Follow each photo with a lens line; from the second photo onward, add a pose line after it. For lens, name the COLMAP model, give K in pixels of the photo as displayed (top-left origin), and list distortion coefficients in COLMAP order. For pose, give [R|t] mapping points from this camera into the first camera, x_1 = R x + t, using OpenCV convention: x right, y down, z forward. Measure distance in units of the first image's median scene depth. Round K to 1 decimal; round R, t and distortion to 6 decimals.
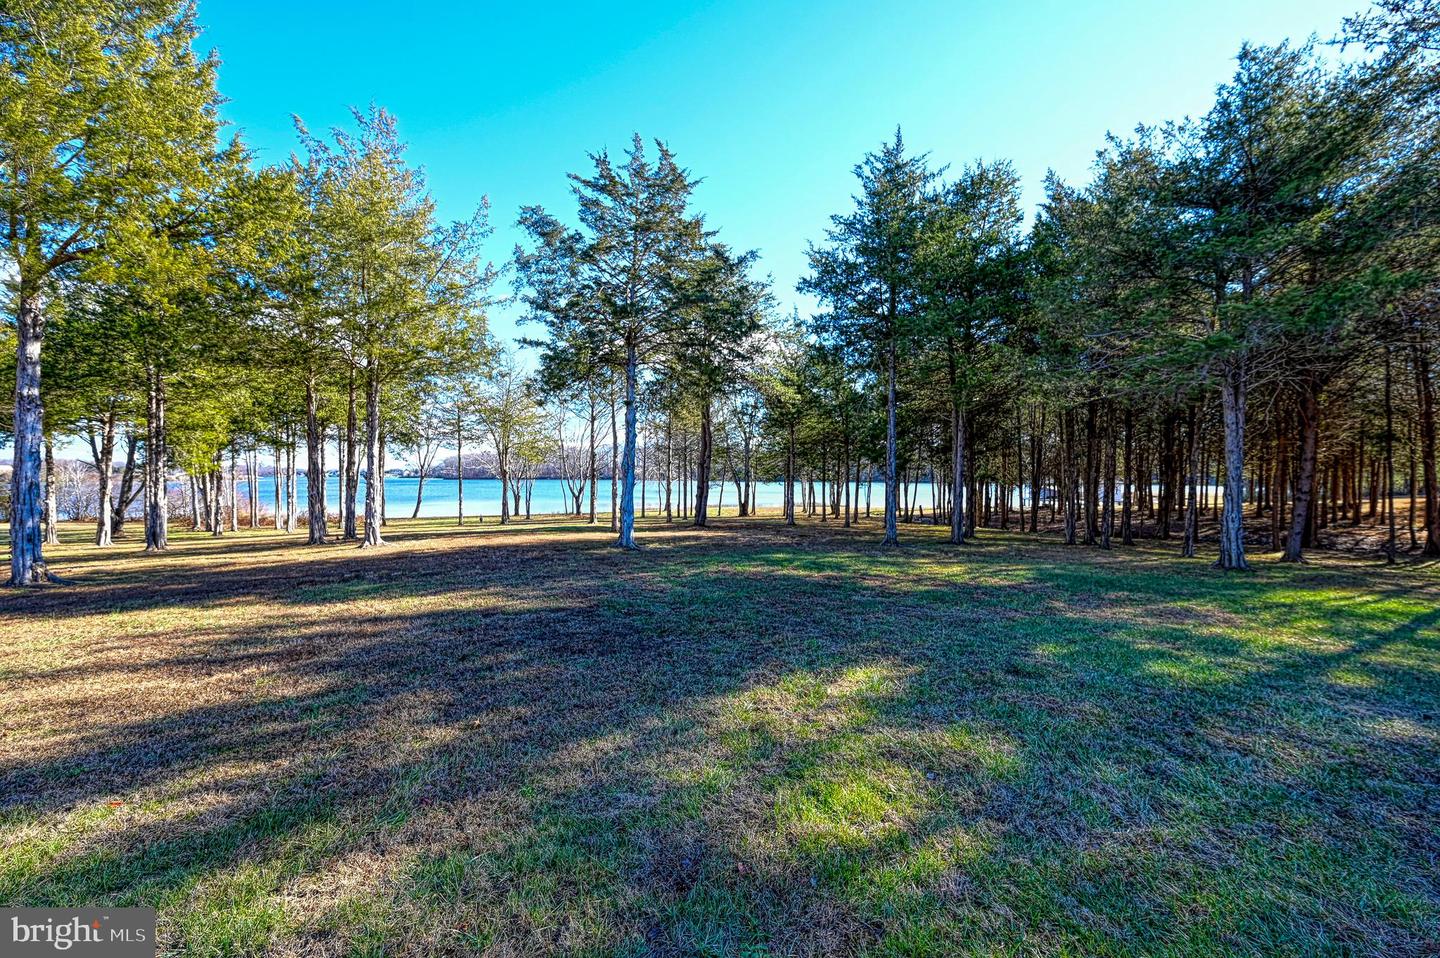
lens RADIAL K [[562.7, 0, 720.0], [0, 562.7, 479.0], [0, 0, 1]] dist [-0.001145, -0.000413]
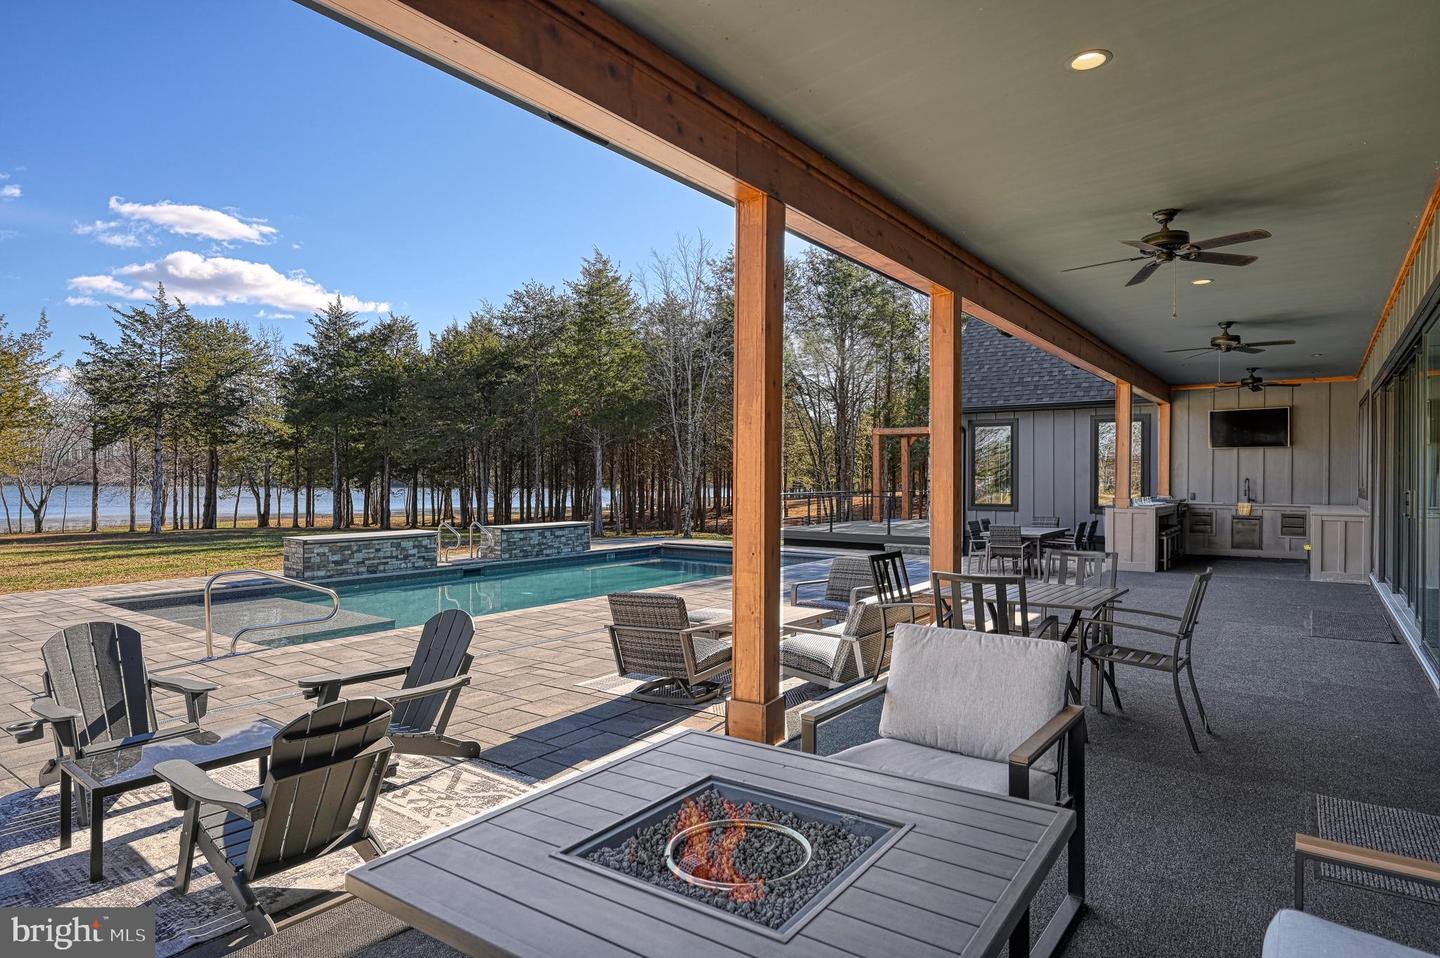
lens RADIAL K [[841.1, 0, 720.0], [0, 841.1, 479.0], [0, 0, 1]] dist [-0.003101, -0.000993]
pose [[0.871165, -0.004689, 0.490968, 0.027911], [0.003805, 0.999989, 0.002799, -0.021382], [-0.490976, -0.000570, 0.871173, -0.843976]]
